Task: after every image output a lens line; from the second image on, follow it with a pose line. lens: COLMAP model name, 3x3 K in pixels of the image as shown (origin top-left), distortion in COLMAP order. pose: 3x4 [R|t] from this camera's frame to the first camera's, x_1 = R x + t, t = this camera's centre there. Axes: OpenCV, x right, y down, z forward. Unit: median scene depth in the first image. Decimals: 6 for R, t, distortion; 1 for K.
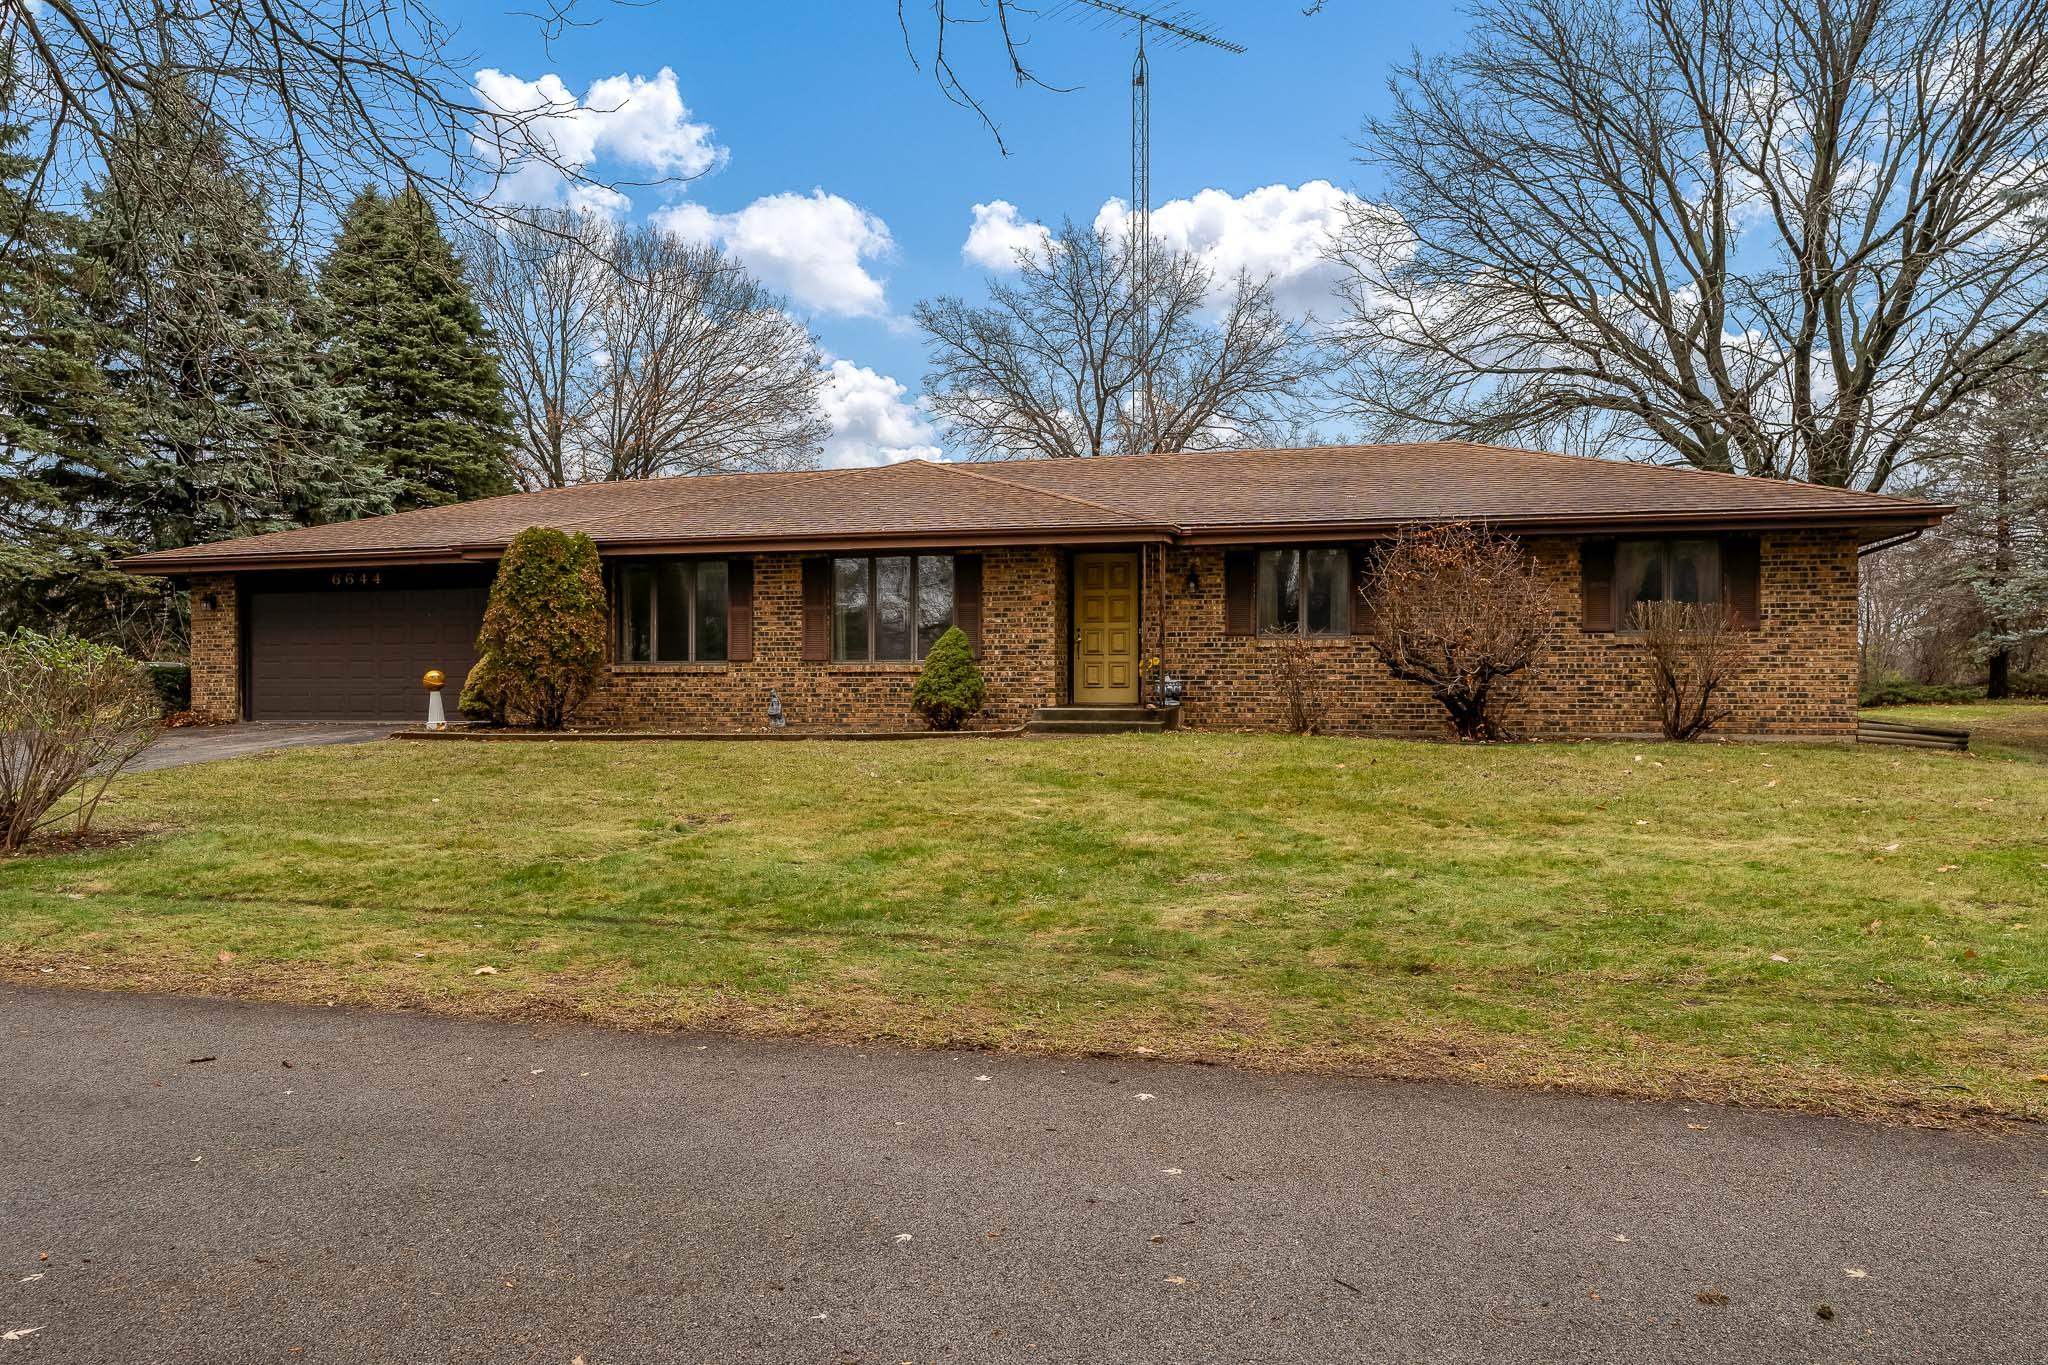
lens RADIAL K [[1123.7, 0, 1018.7], [0, 1123.7, 658.9], [0, 0, 1]] dist [0.001917, 0.000077]
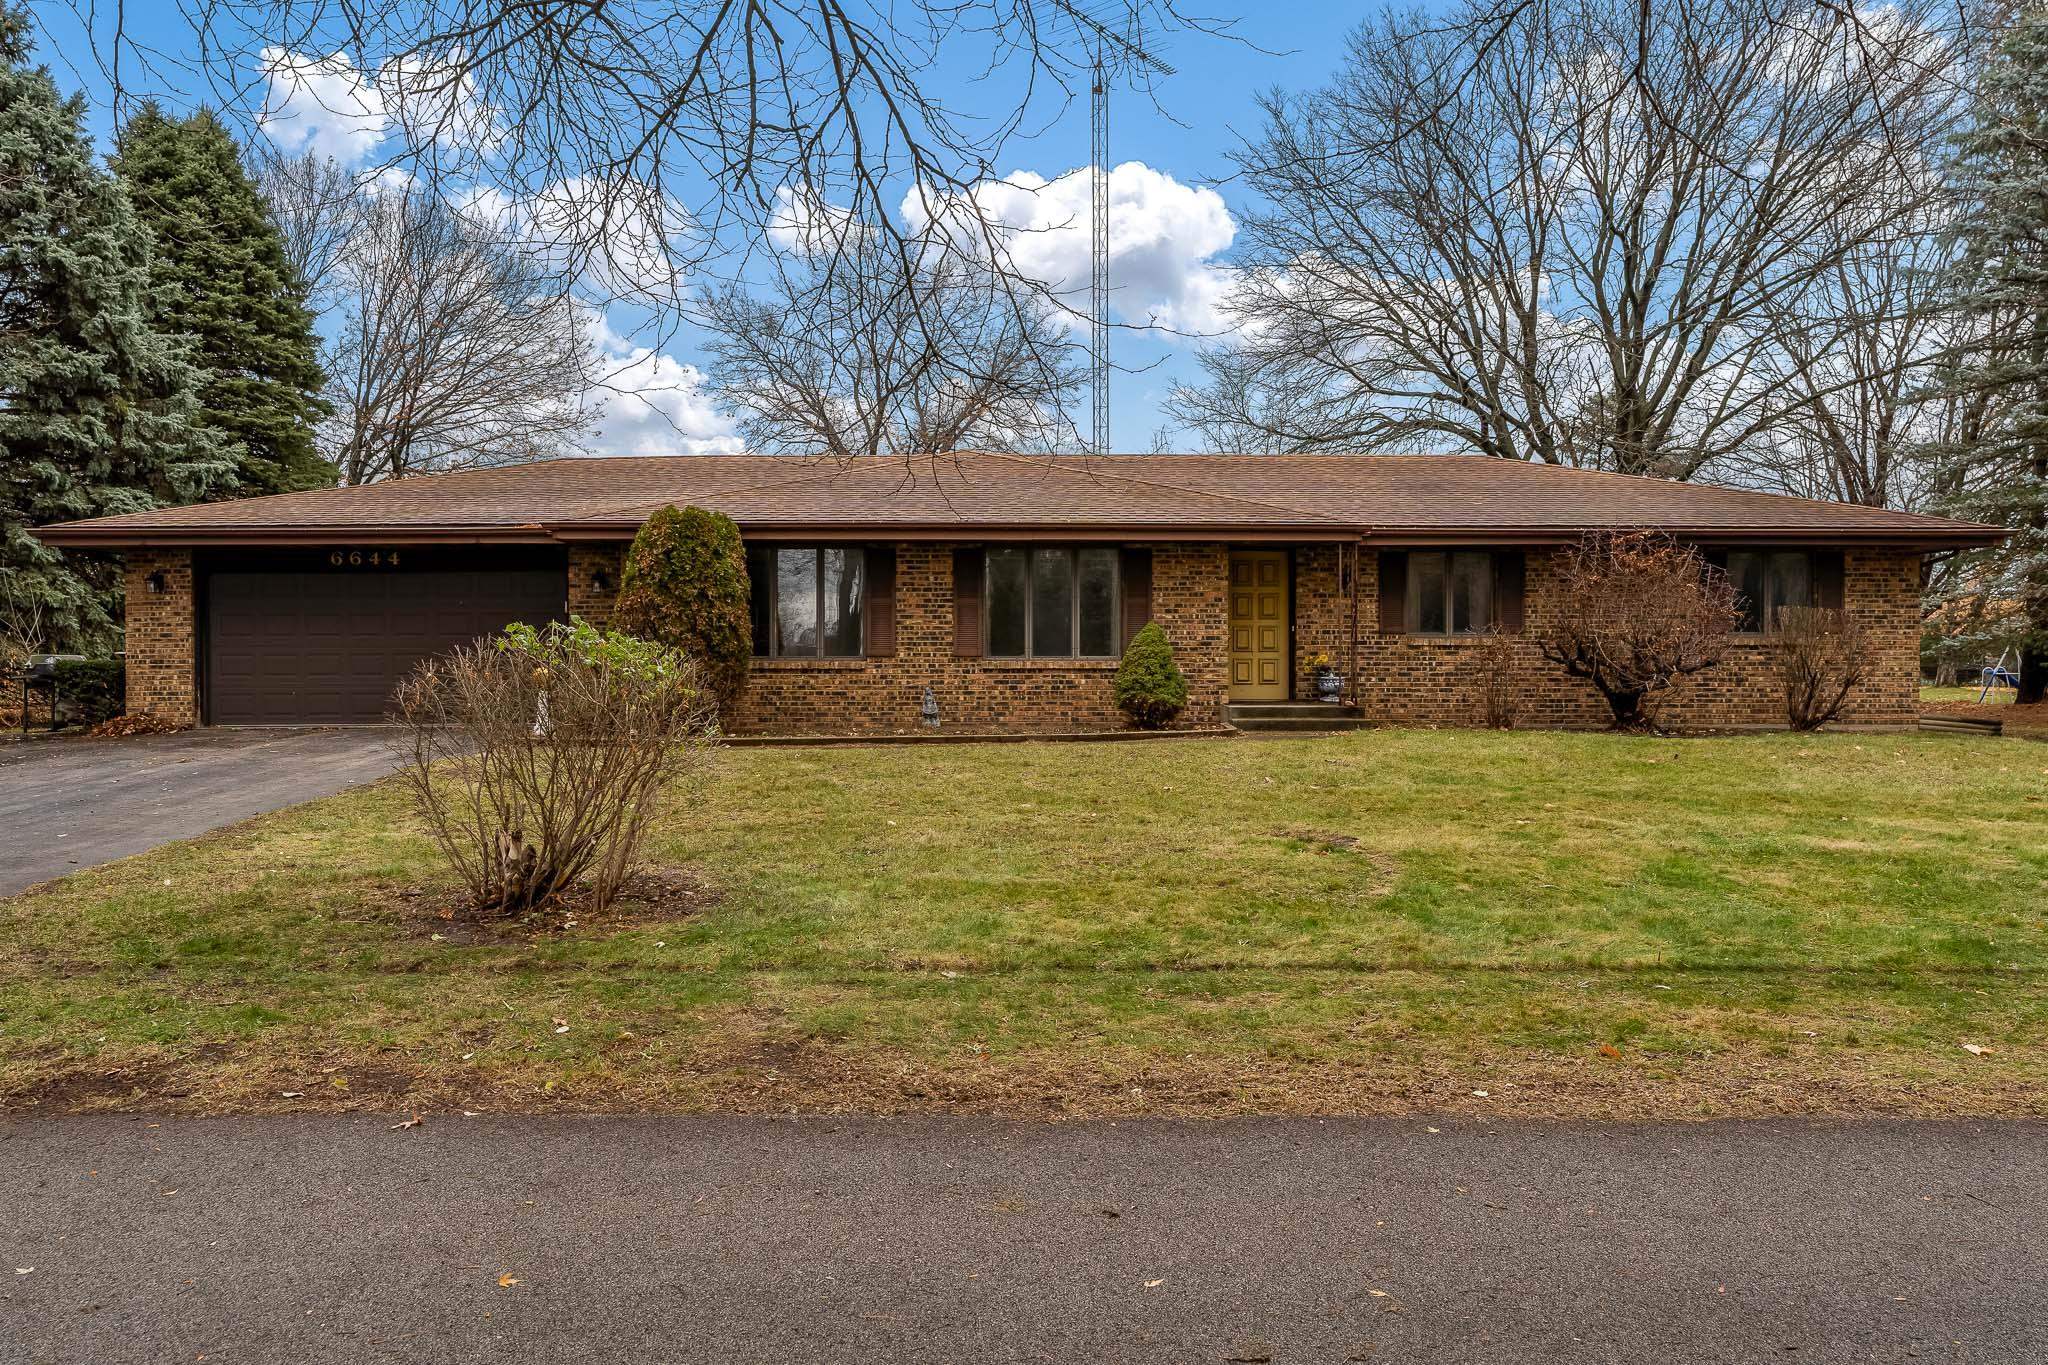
lens RADIAL K [[1082.0, 0, 1035.0], [0, 1082.0, 655.7], [0, 0, 1]] dist [0.000079, 0.000405]
pose [[0.973674, 0.003396, 0.227921, -0.334886], [-0.004162, 0.999987, 0.002877, -0.002049], [-0.227909, -0.003750, 0.973675, 0.098985]]
